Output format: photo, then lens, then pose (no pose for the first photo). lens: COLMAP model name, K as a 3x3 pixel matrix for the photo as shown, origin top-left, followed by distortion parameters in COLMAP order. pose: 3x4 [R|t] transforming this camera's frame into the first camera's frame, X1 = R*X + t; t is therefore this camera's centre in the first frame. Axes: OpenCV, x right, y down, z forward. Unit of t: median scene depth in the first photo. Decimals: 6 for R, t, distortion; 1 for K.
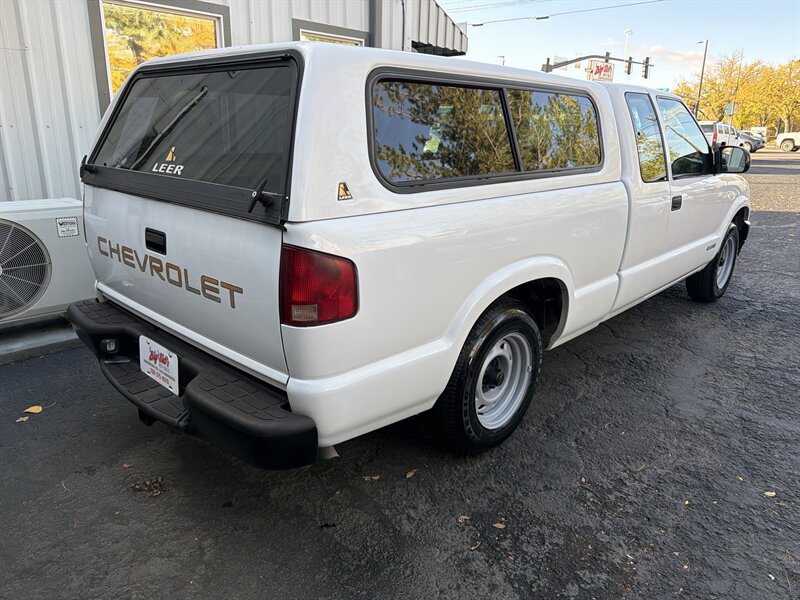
lens RADIAL K [[573.4, 0, 399.6], [0, 573.4, 295.4], [0, 0, 1]] dist [0.035241, -0.043306]
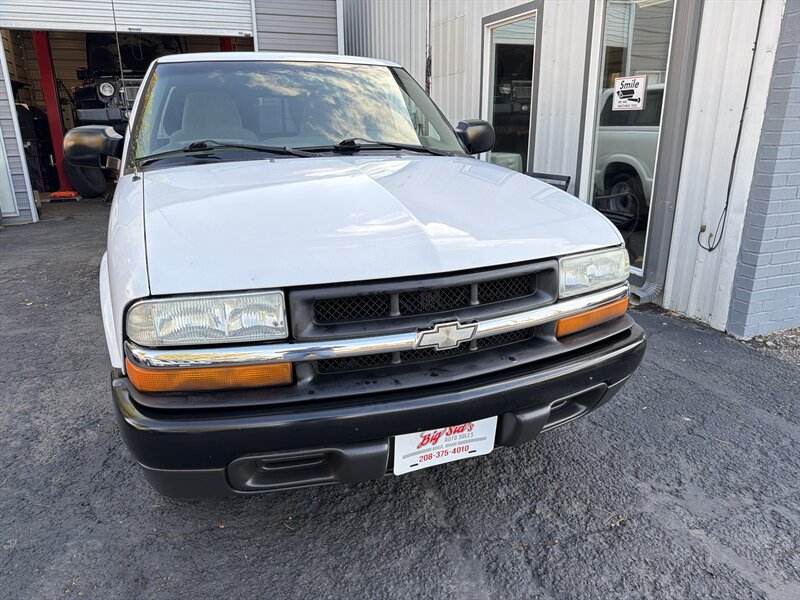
lens RADIAL K [[573.4, 0, 399.3], [0, 573.4, 297.4], [0, 0, 1]] dist [0.035241, -0.043306]
pose [[-0.440974, 0.254136, -0.860789, 1.855833], [-0.252086, 0.885397, 0.390543, -0.782417], [0.861391, 0.389212, -0.326373, 2.843287]]
